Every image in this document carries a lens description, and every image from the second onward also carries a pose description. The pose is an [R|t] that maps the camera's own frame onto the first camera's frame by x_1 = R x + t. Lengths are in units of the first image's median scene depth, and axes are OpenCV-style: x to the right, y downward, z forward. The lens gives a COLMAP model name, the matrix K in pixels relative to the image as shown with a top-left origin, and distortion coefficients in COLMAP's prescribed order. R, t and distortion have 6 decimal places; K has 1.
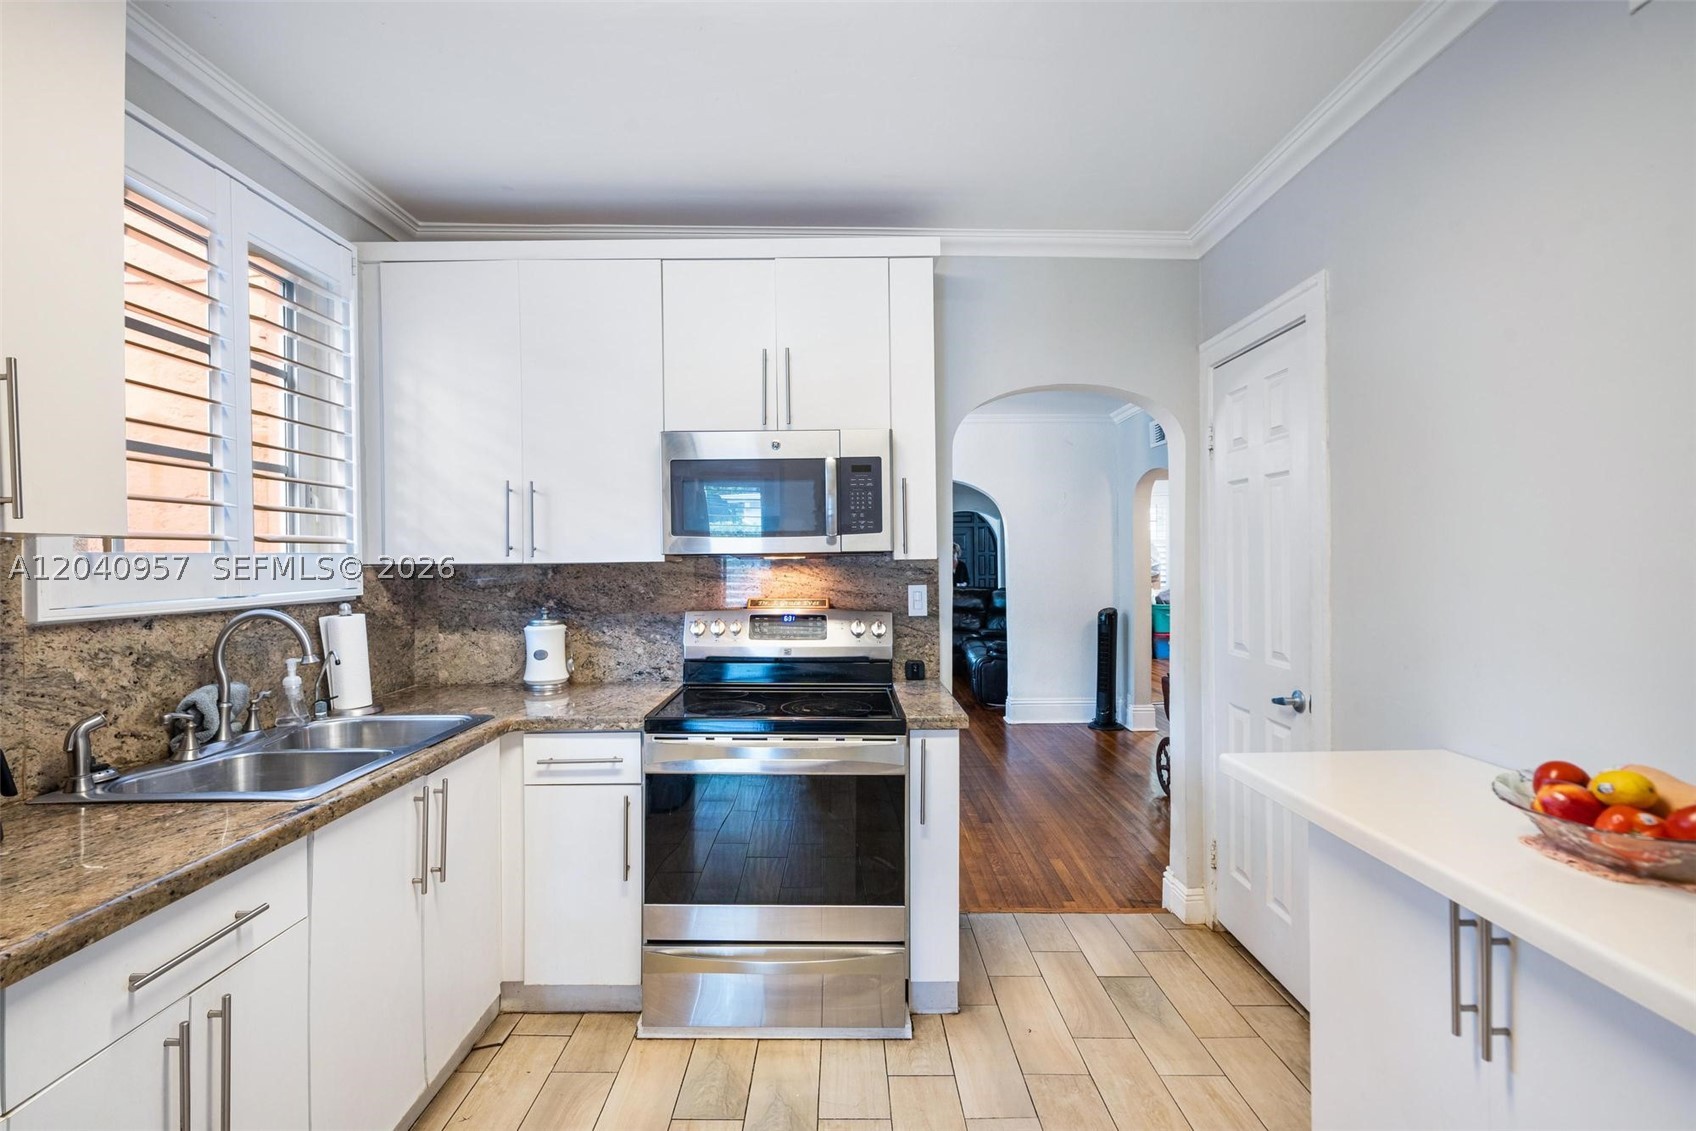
lens RADIAL K [[784.7, 0, 827.8], [0, 784.7, 564.6], [0, 0, 1]] dist [-0.002522, 0.002473]
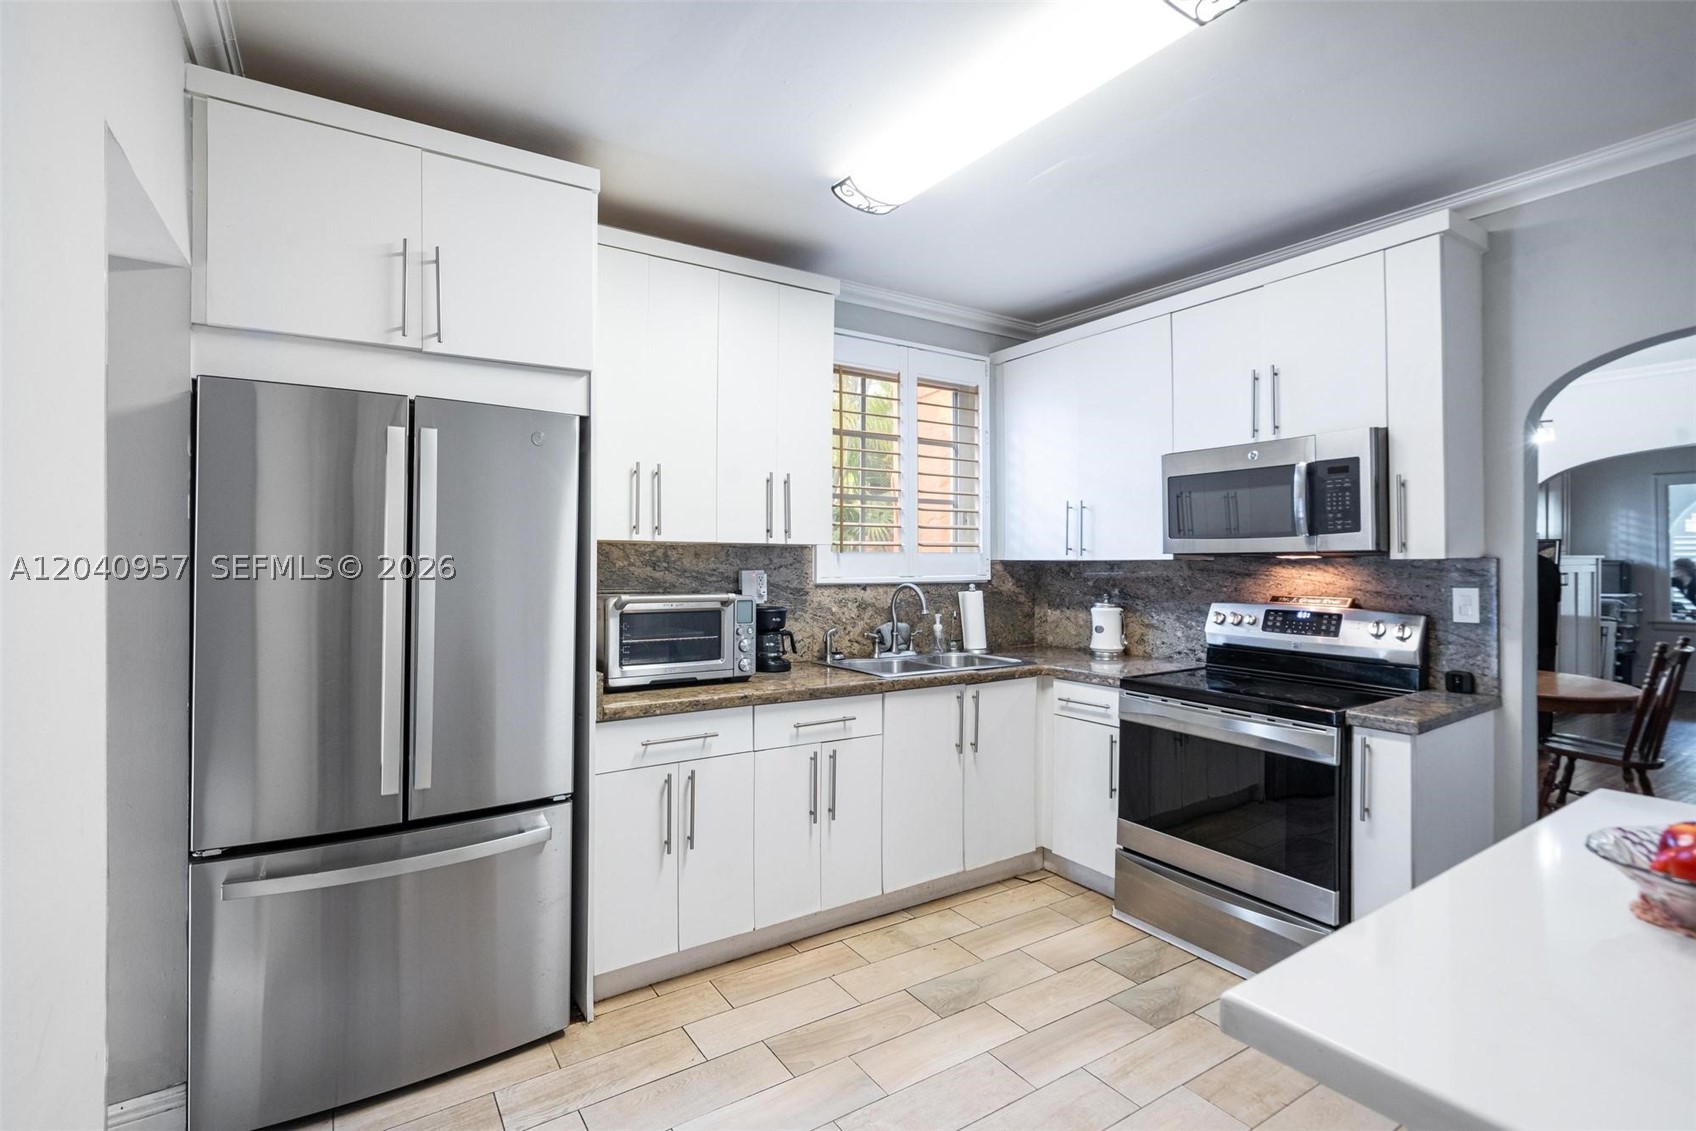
lens RADIAL K [[760.9, 0, 835.8], [0, 760.9, 570.3], [0, 0, 1]] dist [0.000516, 0.000576]
pose [[0.552552, 0.018100, -0.833282, 0.518596], [-0.013013, 0.999830, 0.013089, 0.004378], [0.833377, 0.003611, 0.552694, -0.099703]]
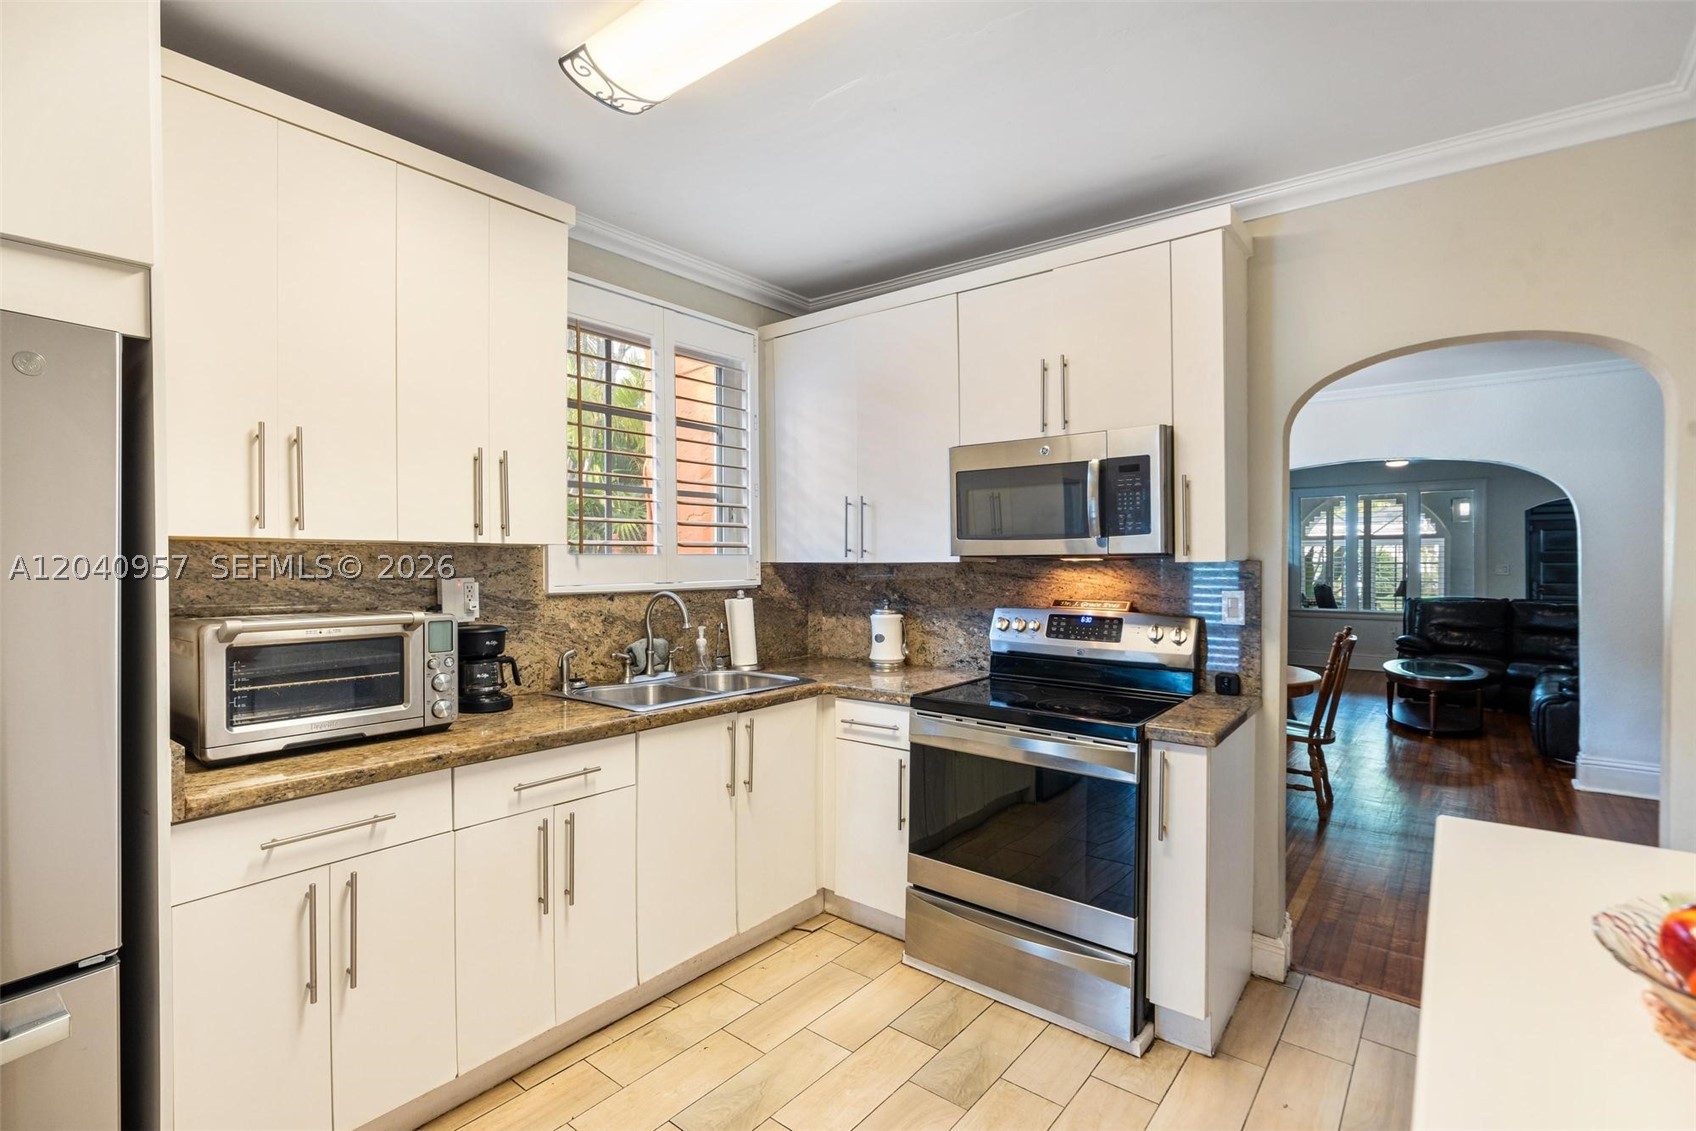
lens RADIAL K [[773.9, 0, 829.3], [0, 773.9, 575.9], [0, 0, 1]] dist [0.000220, 0.000578]
pose [[0.780363, 0.019276, -0.625029, 0.359585], [-0.010319, 0.999786, 0.017950, -0.002359], [0.625241, -0.007558, 0.780395, 0.018158]]
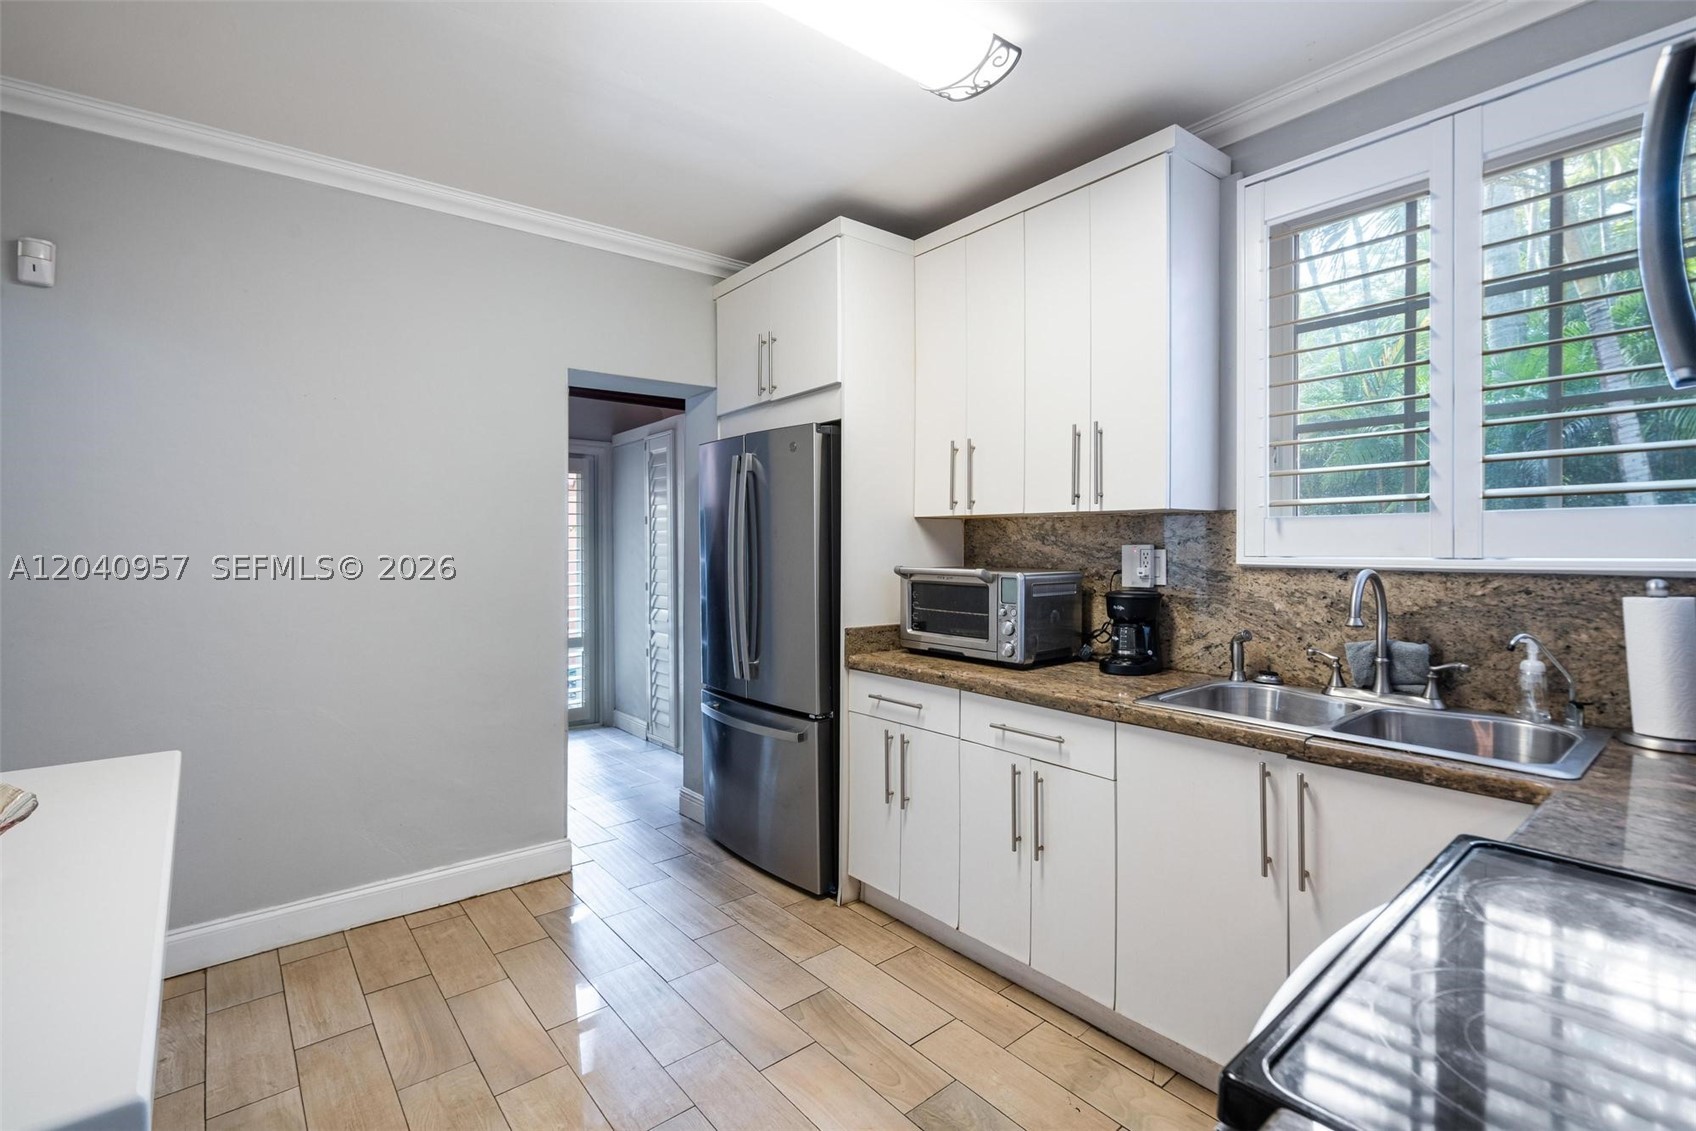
lens RADIAL K [[779.6, 0, 844.2], [0, 779.6, 556.4], [0, 0, 1]] dist [0.000248, 0.000476]
pose [[-0.761321, 0.024747, -0.647902, 0.343936], [0.006404, 0.999510, 0.030652, 0.004179], [0.648343, 0.019187, -0.761106, 1.020896]]
